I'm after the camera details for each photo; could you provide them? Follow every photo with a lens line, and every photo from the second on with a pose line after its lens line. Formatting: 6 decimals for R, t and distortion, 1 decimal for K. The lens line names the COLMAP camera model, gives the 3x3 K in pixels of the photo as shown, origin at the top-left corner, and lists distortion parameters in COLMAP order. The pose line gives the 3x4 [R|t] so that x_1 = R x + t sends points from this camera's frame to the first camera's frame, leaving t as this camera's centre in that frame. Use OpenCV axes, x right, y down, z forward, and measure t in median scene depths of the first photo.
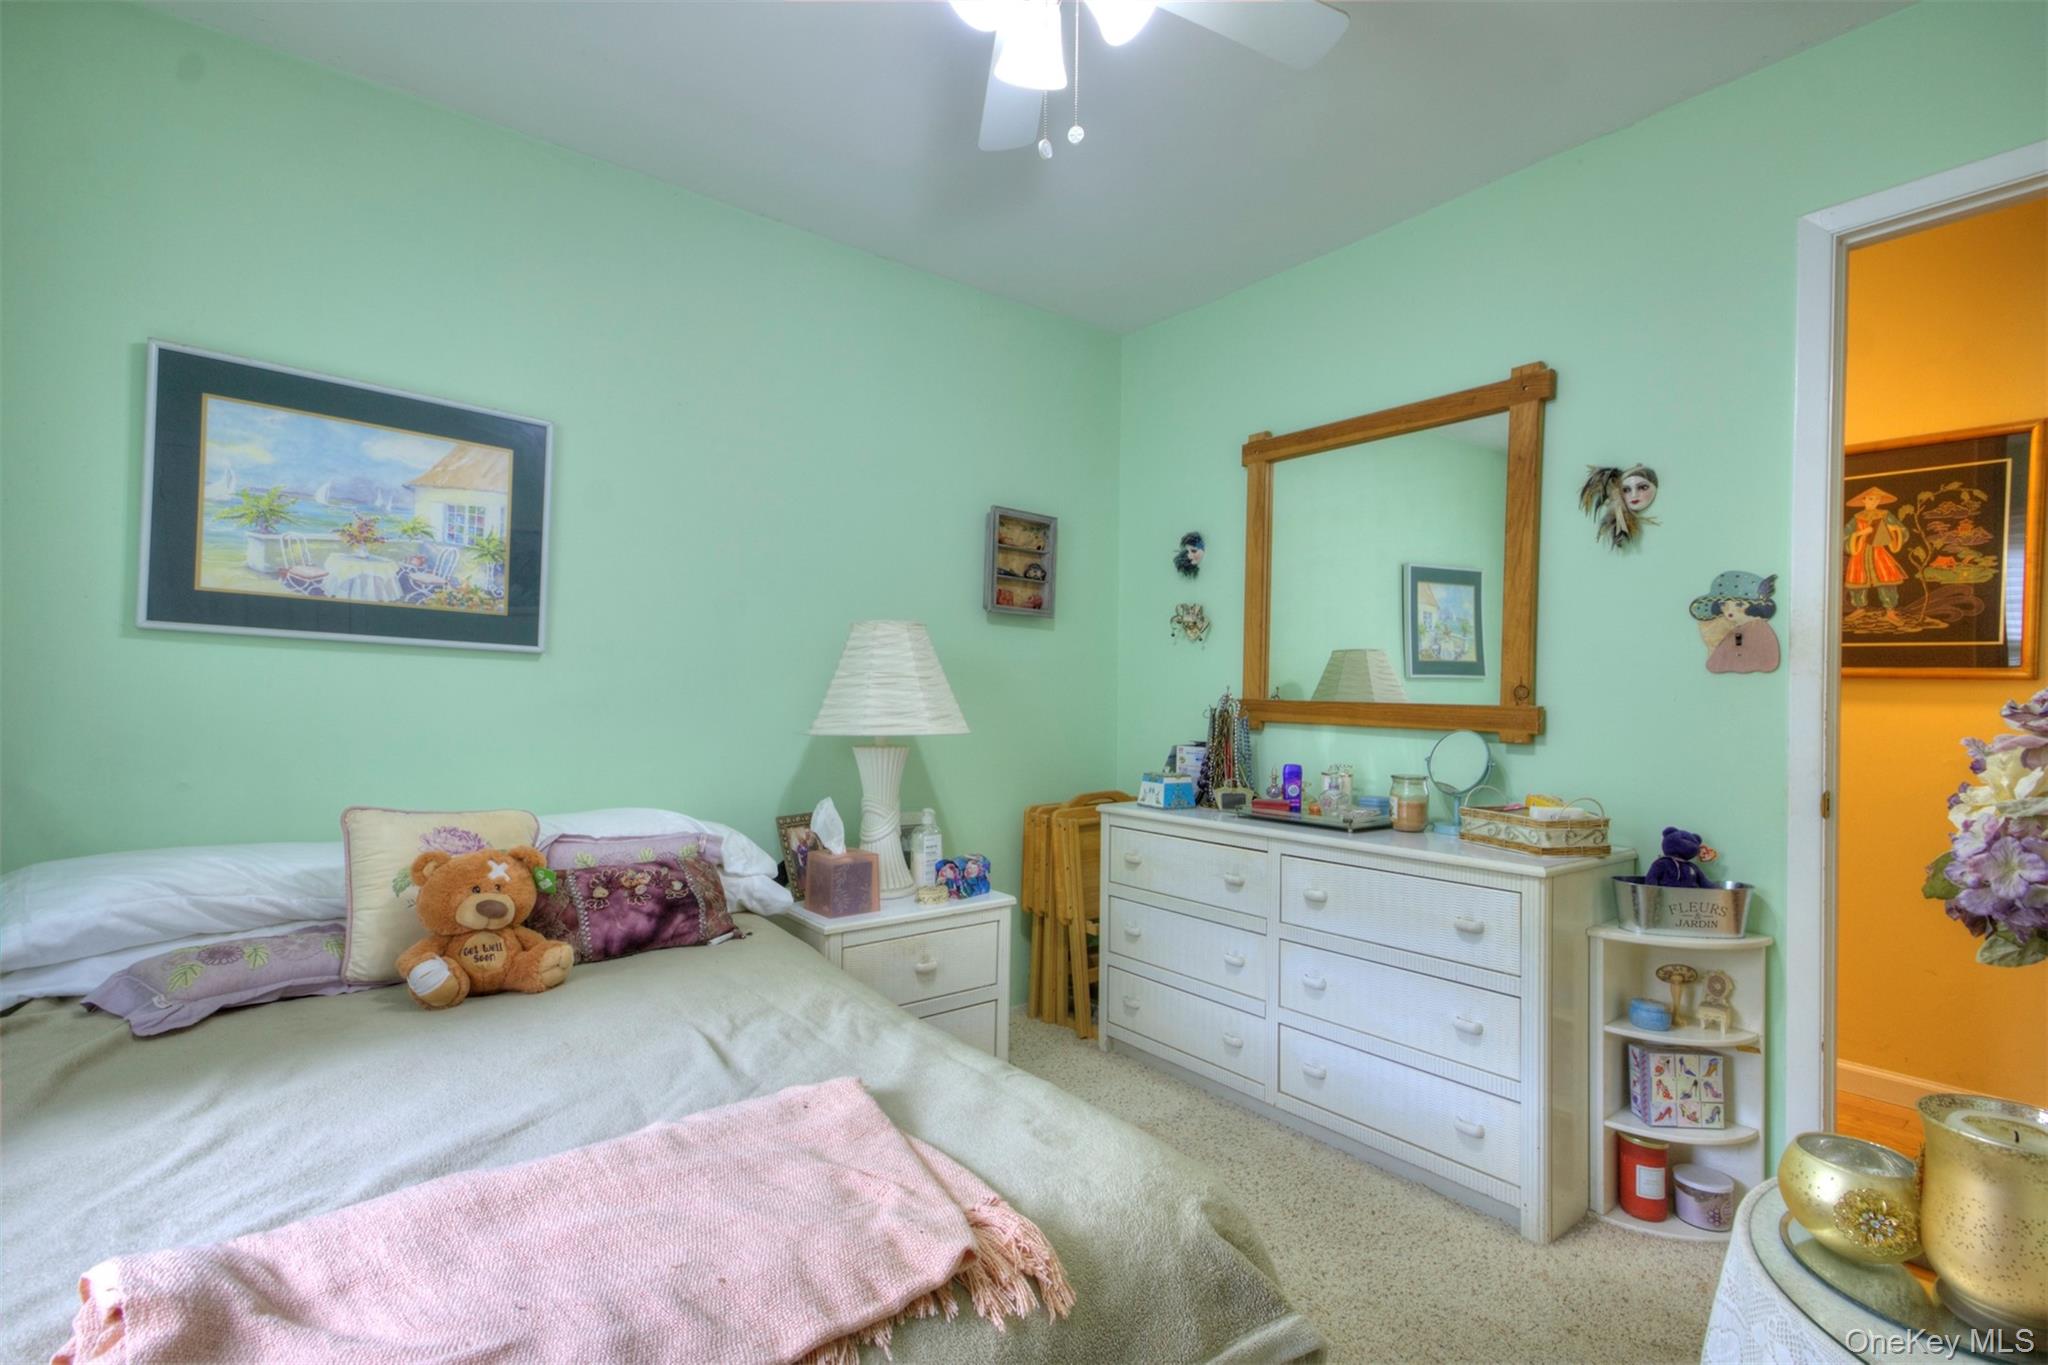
lens RADIAL K [[949.7, 0, 1023.7], [0, 949.7, 698.2], [0, 0, 1]] dist [0.029380, 0.000007]
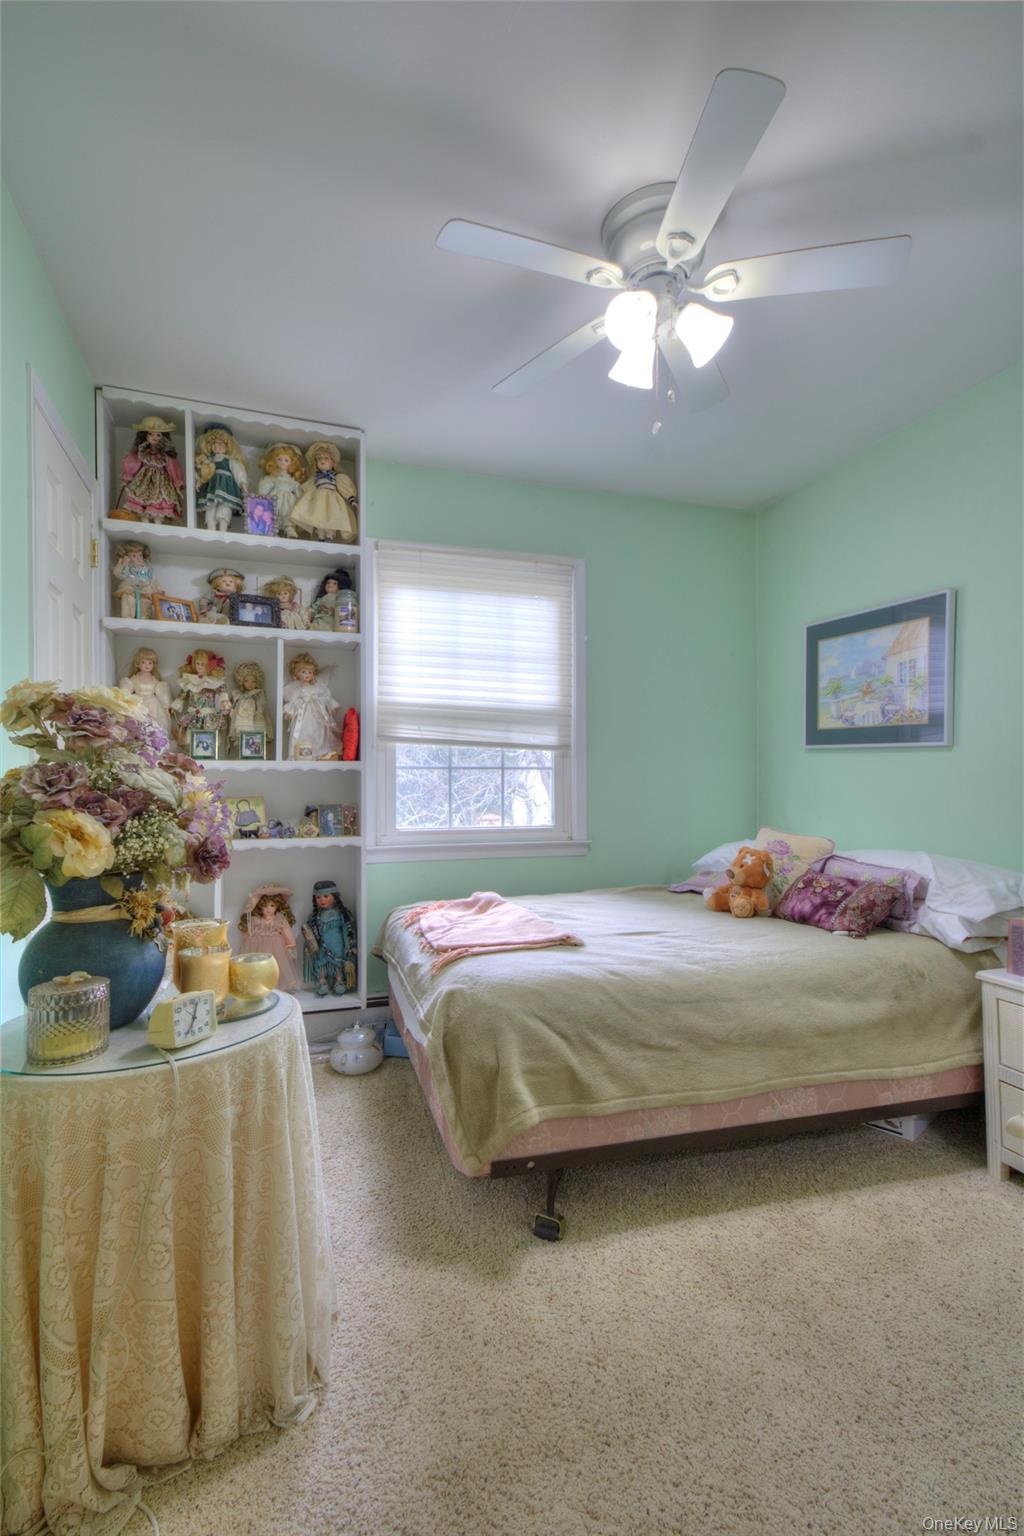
lens RADIAL K [[712.3, 0, 508.2], [0, 712.3, 771.1], [0, 0, 1]] dist [0.029380, 0.000007]
pose [[-0.328830, -0.028907, -0.943947, 0.862171], [-0.009260, 0.999582, -0.027385, 0.031465], [0.944344, -0.000264, -0.328960, 0.816426]]
